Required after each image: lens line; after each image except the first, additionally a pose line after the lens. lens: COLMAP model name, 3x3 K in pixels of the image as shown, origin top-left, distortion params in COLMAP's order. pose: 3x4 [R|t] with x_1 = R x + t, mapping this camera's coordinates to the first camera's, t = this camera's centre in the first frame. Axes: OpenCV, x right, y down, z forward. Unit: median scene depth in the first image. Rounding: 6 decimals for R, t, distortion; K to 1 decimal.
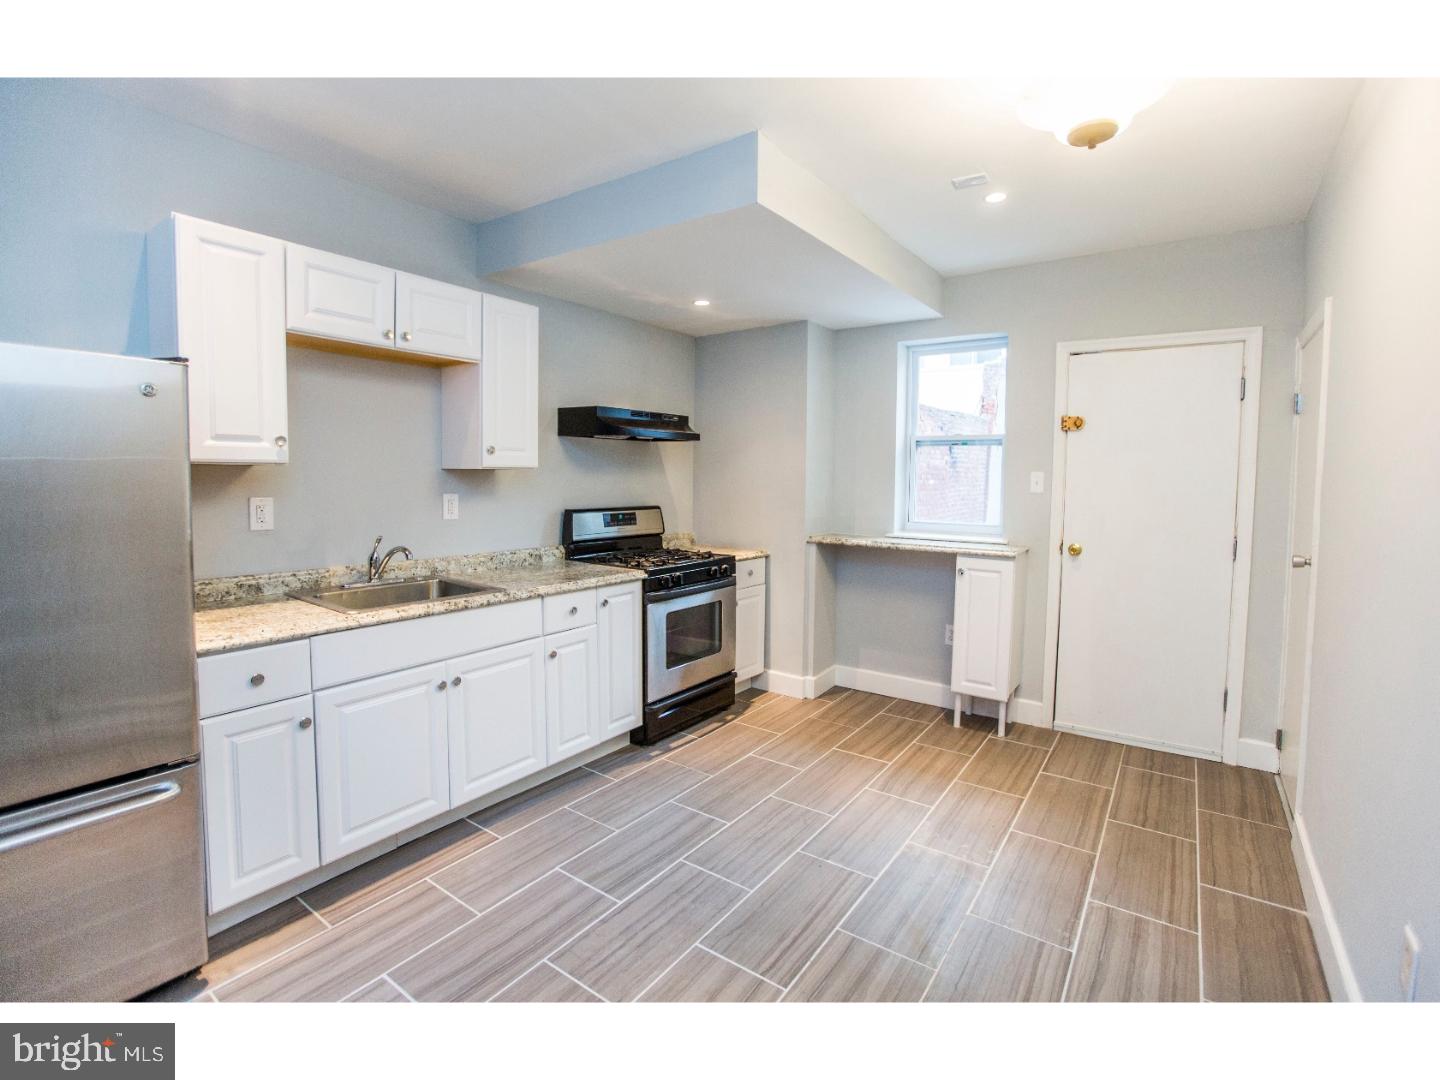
lens RADIAL K [[675.0, 0, 722.2], [0, 675.0, 518.1], [0, 0, 1]] dist [-0.054829, 0.041572]
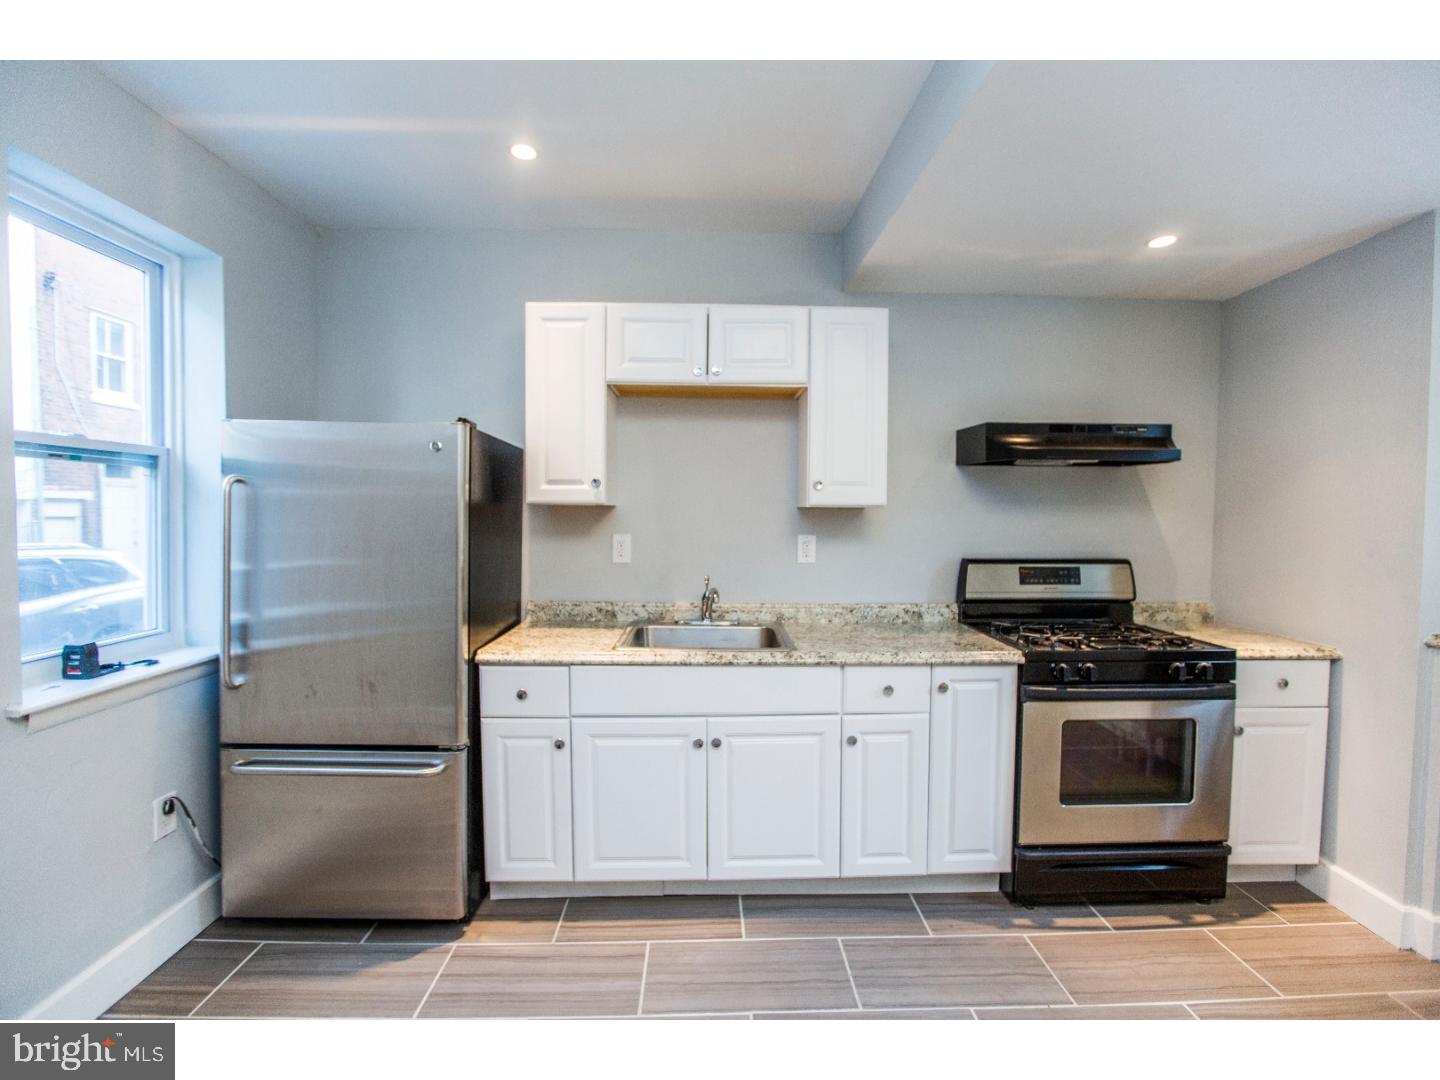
lens RADIAL K [[659.4, 0, 720.0], [0, 659.4, 540.0], [0, 0, 1]] dist [-0.053857, 0.020203]
pose [[0.602642, 0.025603, -0.797601, 0.227340], [-0.049614, 0.998754, -0.005427, -0.017728], [0.796468, 0.042843, 0.603161, 0.345479]]
